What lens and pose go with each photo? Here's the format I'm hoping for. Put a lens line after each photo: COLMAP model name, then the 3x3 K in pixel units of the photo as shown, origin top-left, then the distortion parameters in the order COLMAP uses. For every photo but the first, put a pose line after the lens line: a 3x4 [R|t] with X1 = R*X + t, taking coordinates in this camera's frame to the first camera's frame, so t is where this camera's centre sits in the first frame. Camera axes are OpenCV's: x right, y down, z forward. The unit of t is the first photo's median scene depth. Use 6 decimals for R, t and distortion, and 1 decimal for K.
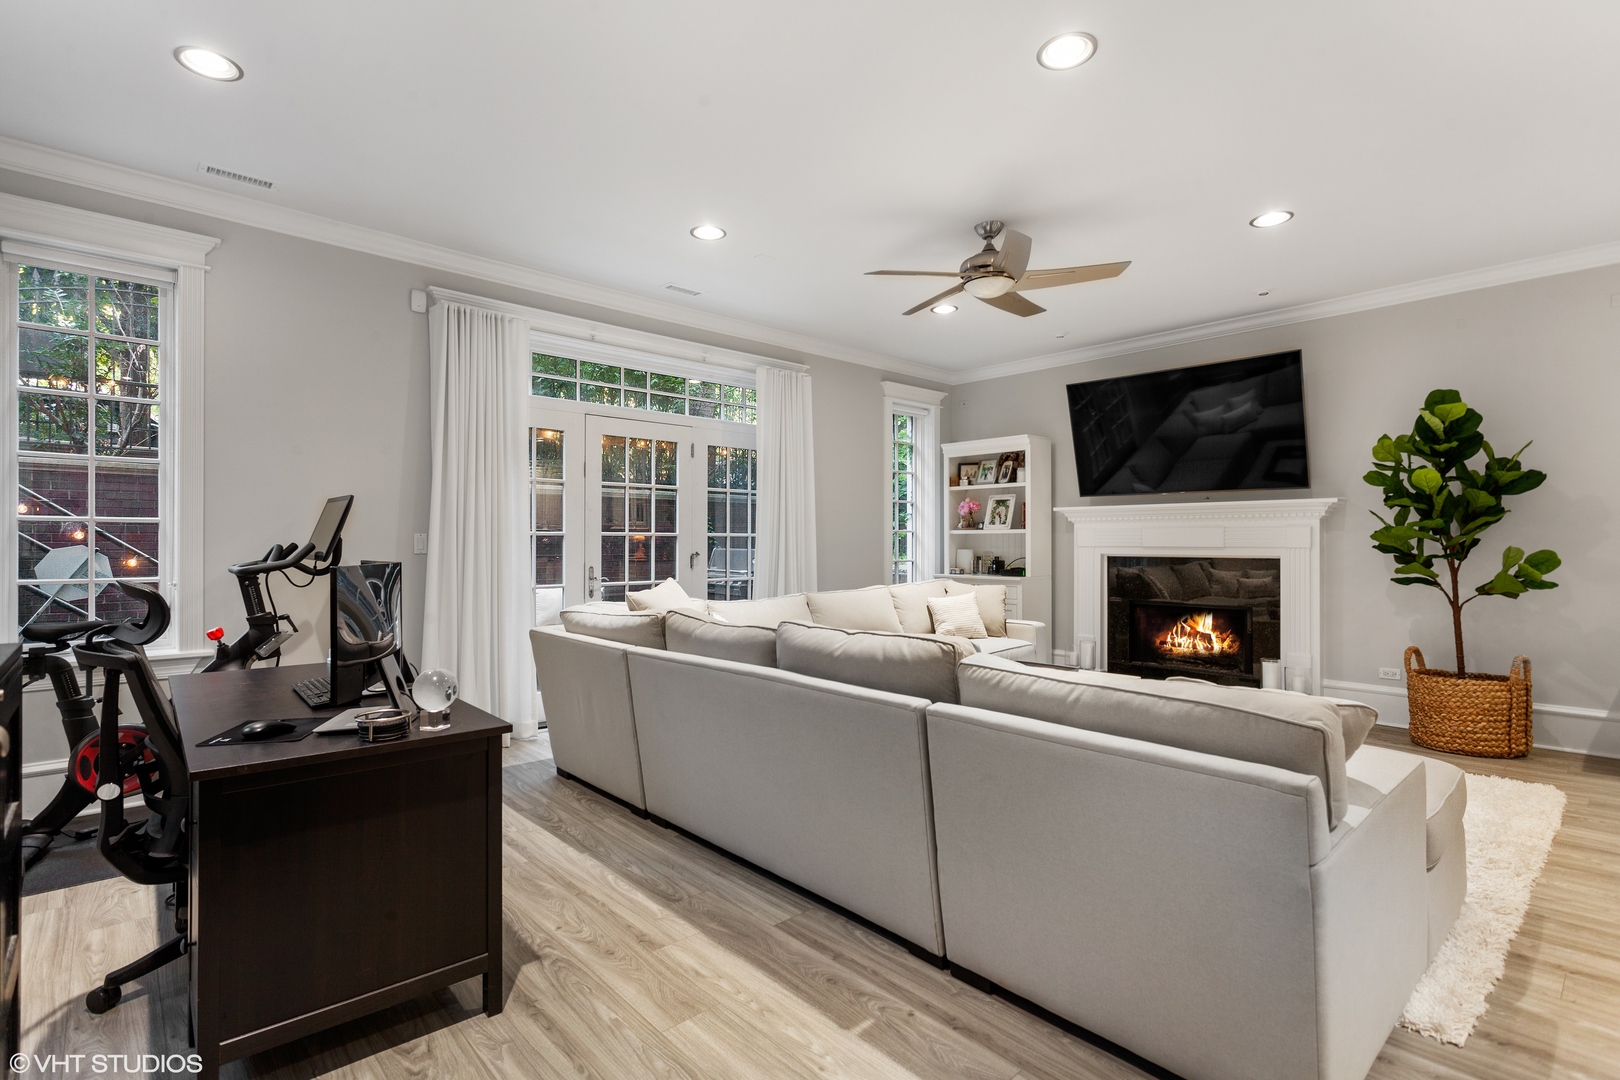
lens RADIAL K [[771.1, 0, 812.6], [0, 771.1, 546.4], [0, 0, 1]] dist [0.001448, -0.001003]
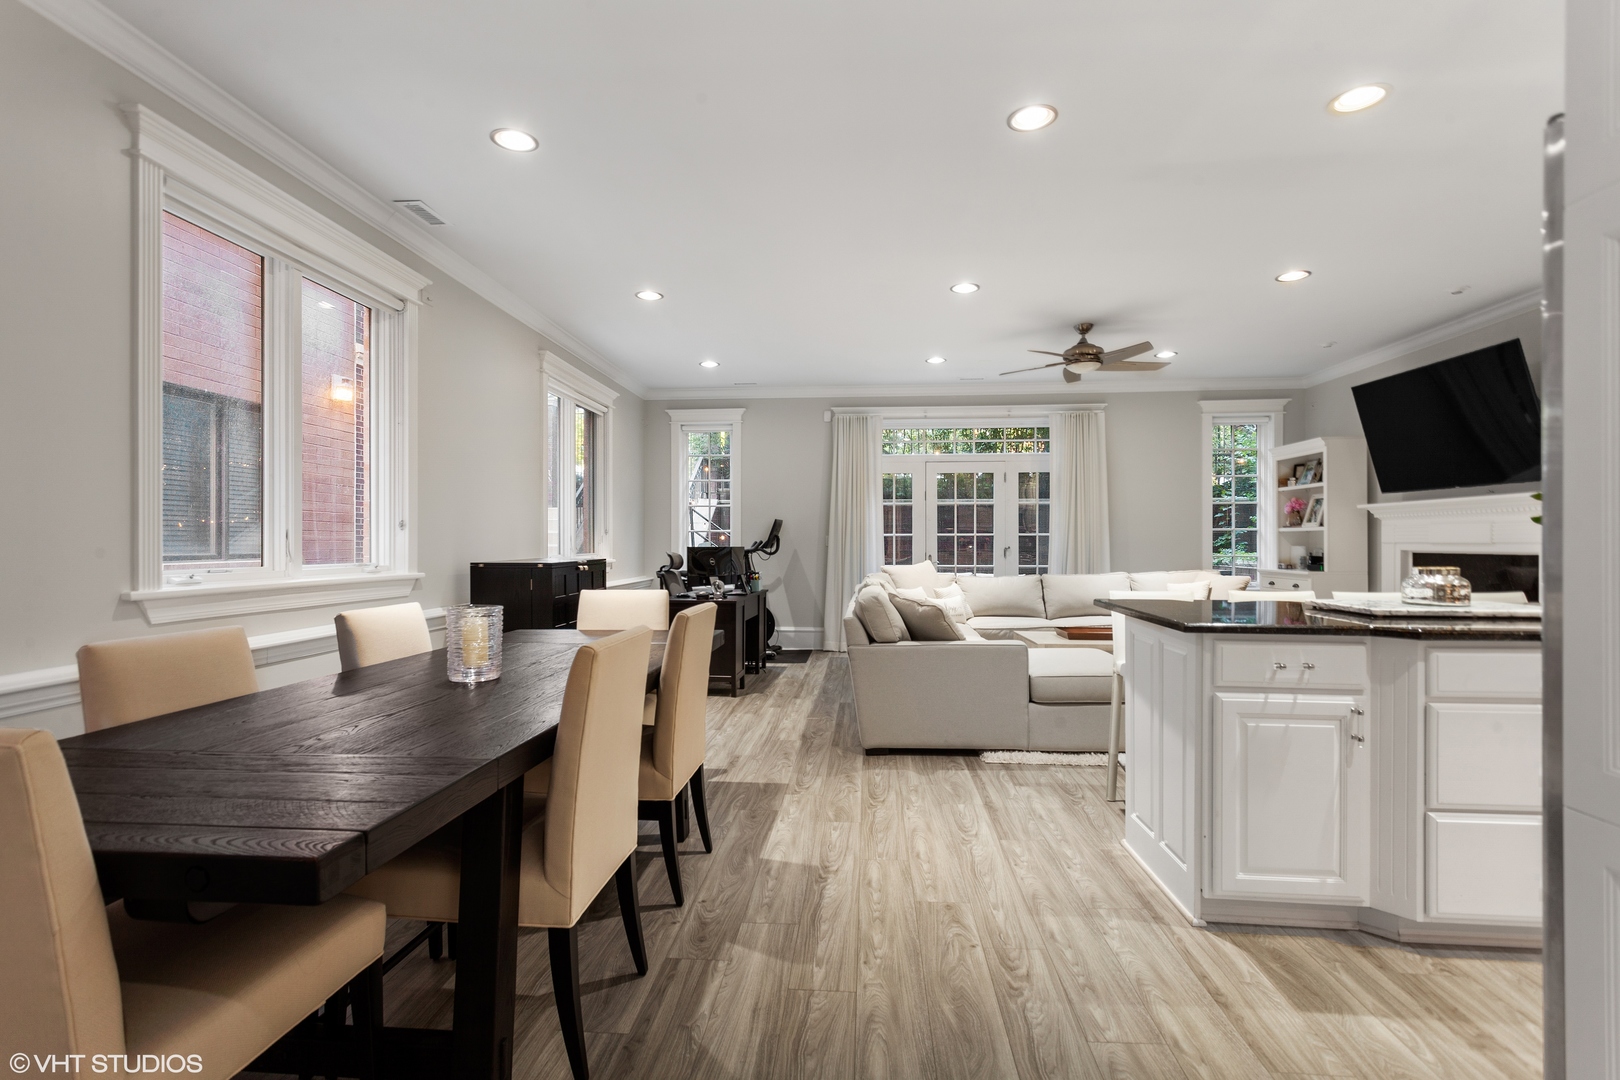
lens RADIAL K [[771.1, 0, 806.8], [0, 771.1, 540.8], [0, 0, 1]] dist [0.001448, -0.001003]
pose [[0.689093, -0.002958, -0.724667, 0.632507], [-0.002303, 0.999978, -0.006271, 0.006668], [0.724669, 0.005990, 0.689071, -0.275234]]
